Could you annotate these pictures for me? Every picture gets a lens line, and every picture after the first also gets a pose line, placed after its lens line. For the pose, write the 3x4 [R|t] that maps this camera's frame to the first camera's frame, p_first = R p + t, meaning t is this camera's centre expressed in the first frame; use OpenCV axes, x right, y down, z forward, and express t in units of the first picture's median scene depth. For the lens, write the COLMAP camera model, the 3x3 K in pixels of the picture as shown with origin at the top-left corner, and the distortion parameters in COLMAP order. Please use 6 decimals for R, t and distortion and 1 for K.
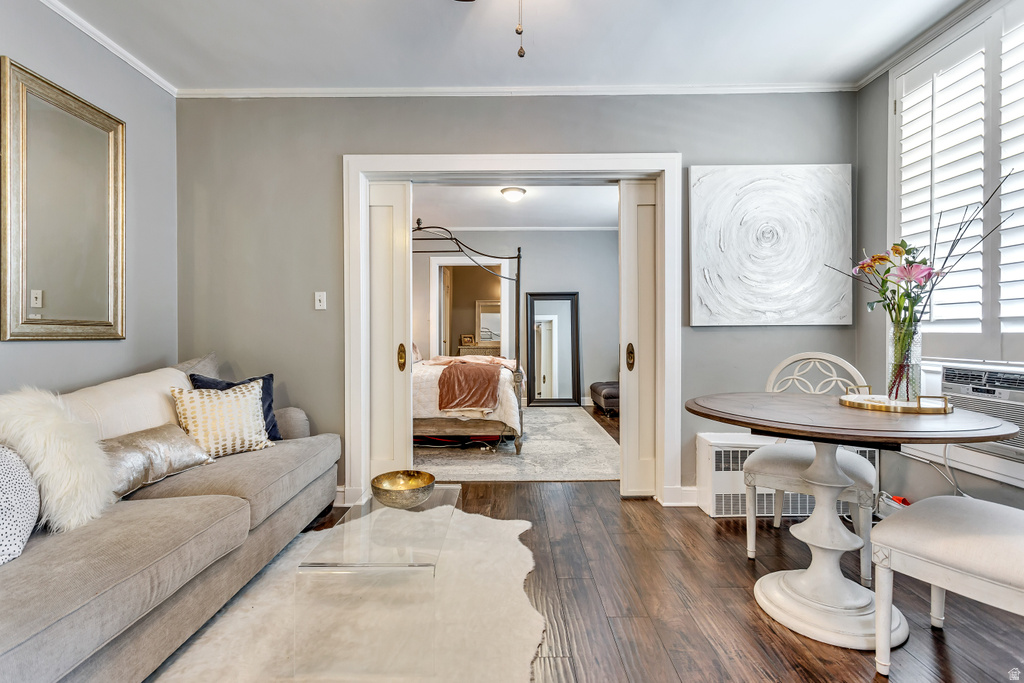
lens RADIAL K [[485.8, 0, 507.9], [0, 485.8, 334.3], [0, 0, 1]] dist [-0.001665, -0.000025]
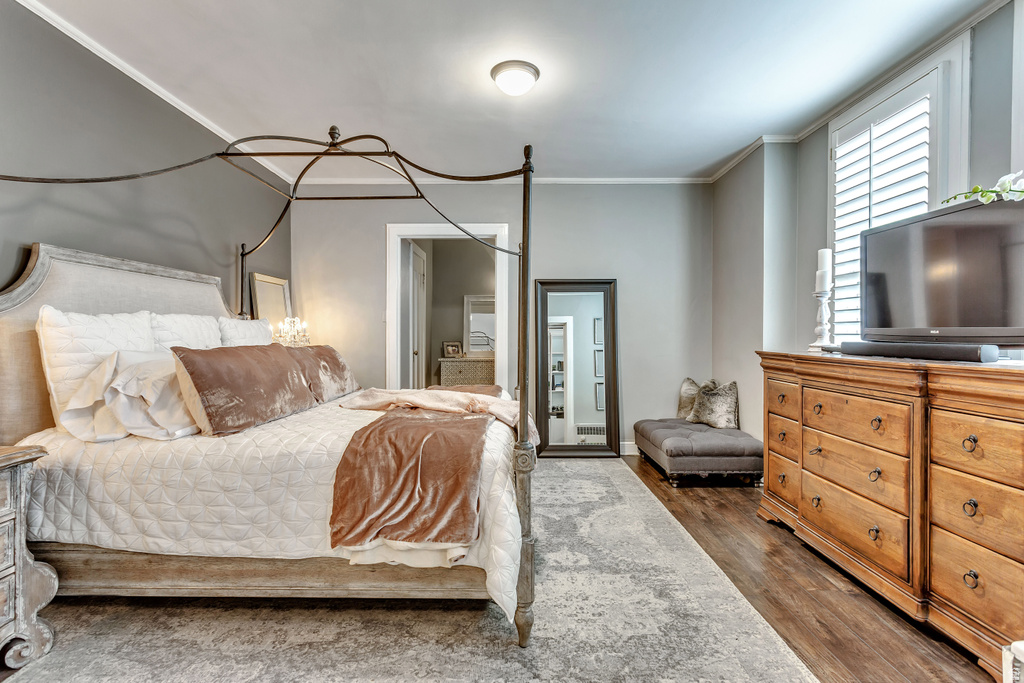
lens RADIAL K [[485.8, 0, 507.9], [0, 485.8, 334.3], [0, 0, 1]] dist [-0.001665, -0.000025]
pose [[0.999973, 0.004161, -0.006067, 0.005693], [-0.004191, 0.999979, -0.004957, -0.009997], [0.006046, 0.004983, 0.999969, 0.355048]]
